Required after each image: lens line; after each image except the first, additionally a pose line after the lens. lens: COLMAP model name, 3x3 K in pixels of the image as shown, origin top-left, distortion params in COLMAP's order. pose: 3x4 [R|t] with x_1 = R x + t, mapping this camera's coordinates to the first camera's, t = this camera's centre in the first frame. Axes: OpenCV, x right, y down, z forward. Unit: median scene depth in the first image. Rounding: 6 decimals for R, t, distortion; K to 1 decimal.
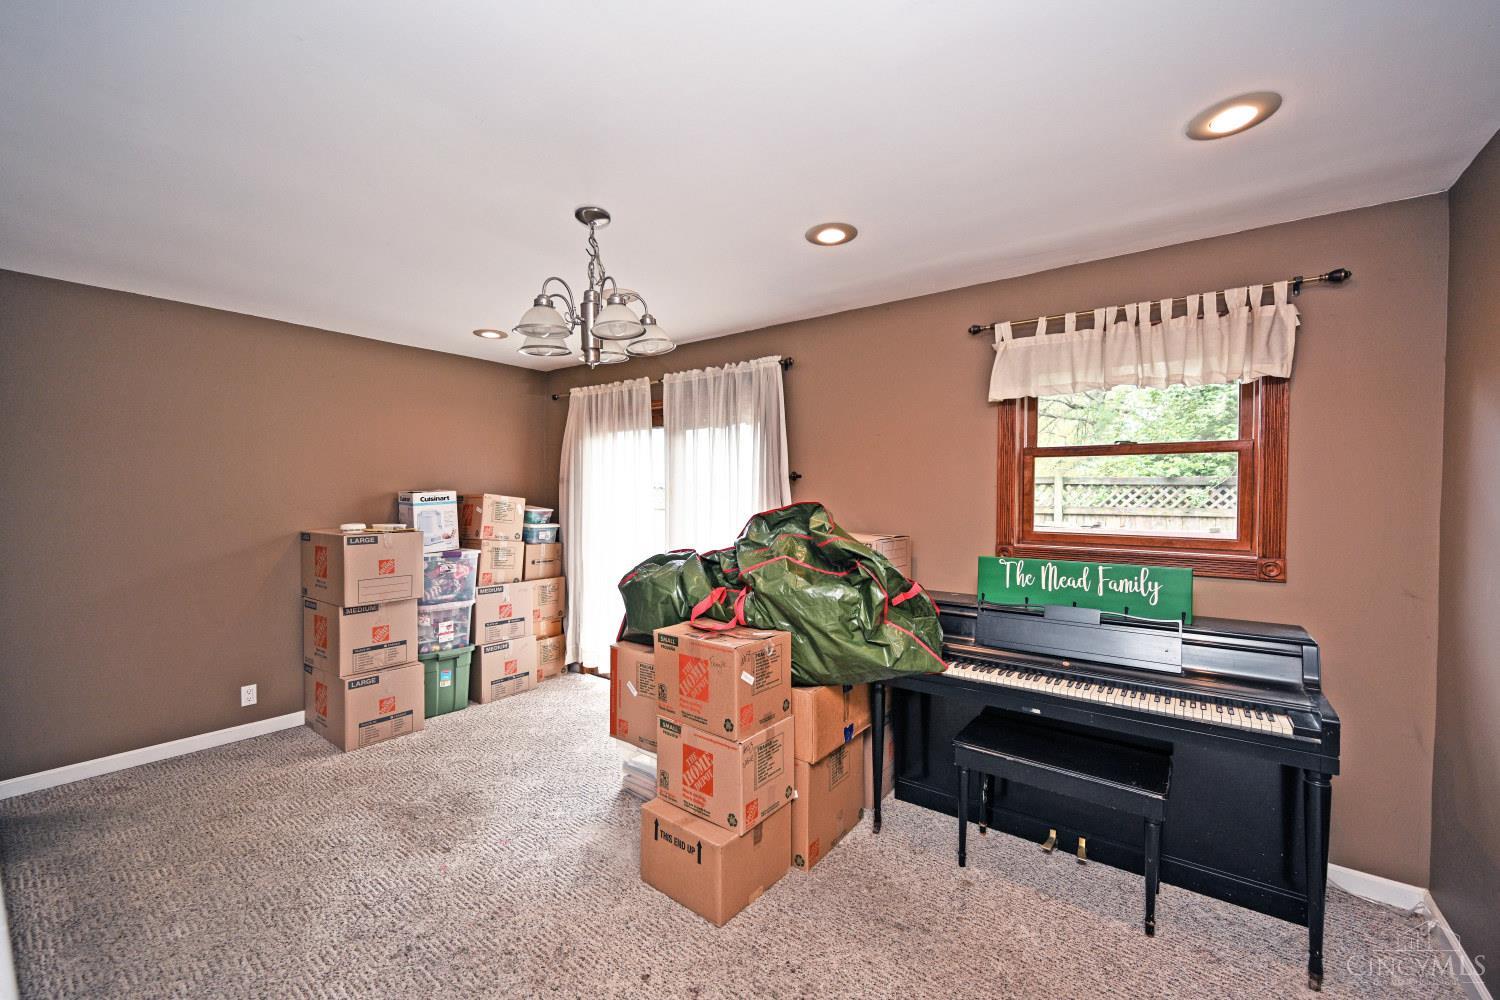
lens RADIAL K [[590.8, 0, 750.0], [0, 590.8, 500.0], [0, 0, 1]] dist [0.000298, 0.000130]
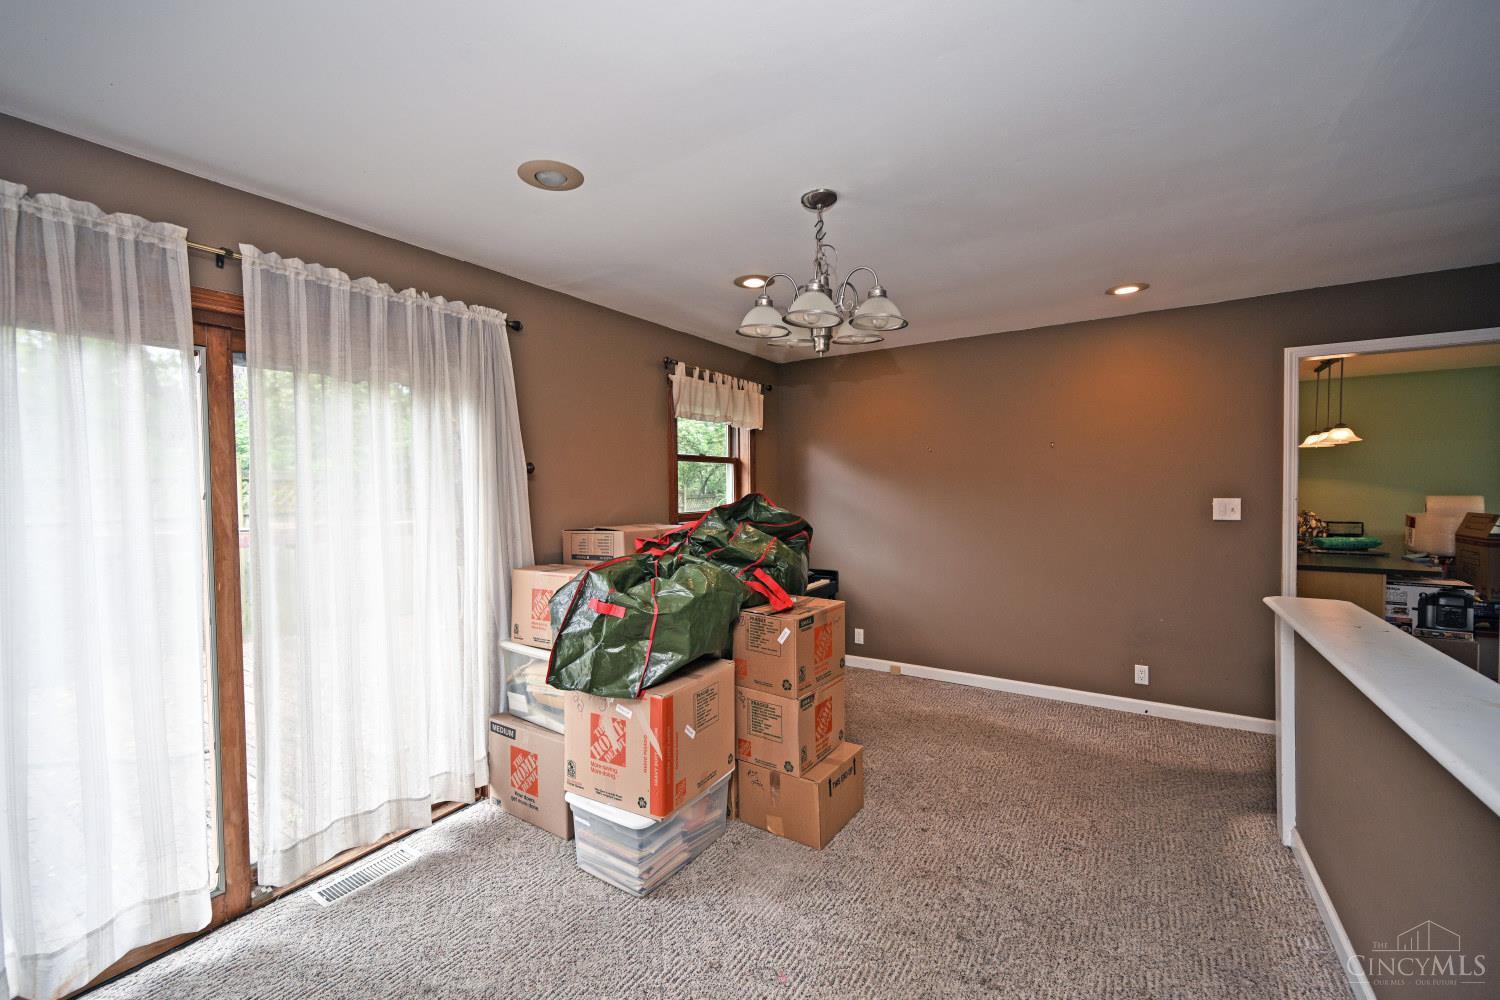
lens RADIAL K [[602.5, 0, 750.0], [0, 602.5, 500.0], [0, 0, 1]] dist [0.002819, 0.000210]
pose [[-0.063752, -0.022038, 0.997722, -1.122908], [0.026889, 0.999355, 0.023793, -0.012229], [-0.997603, 0.028345, -0.063119, 1.068433]]
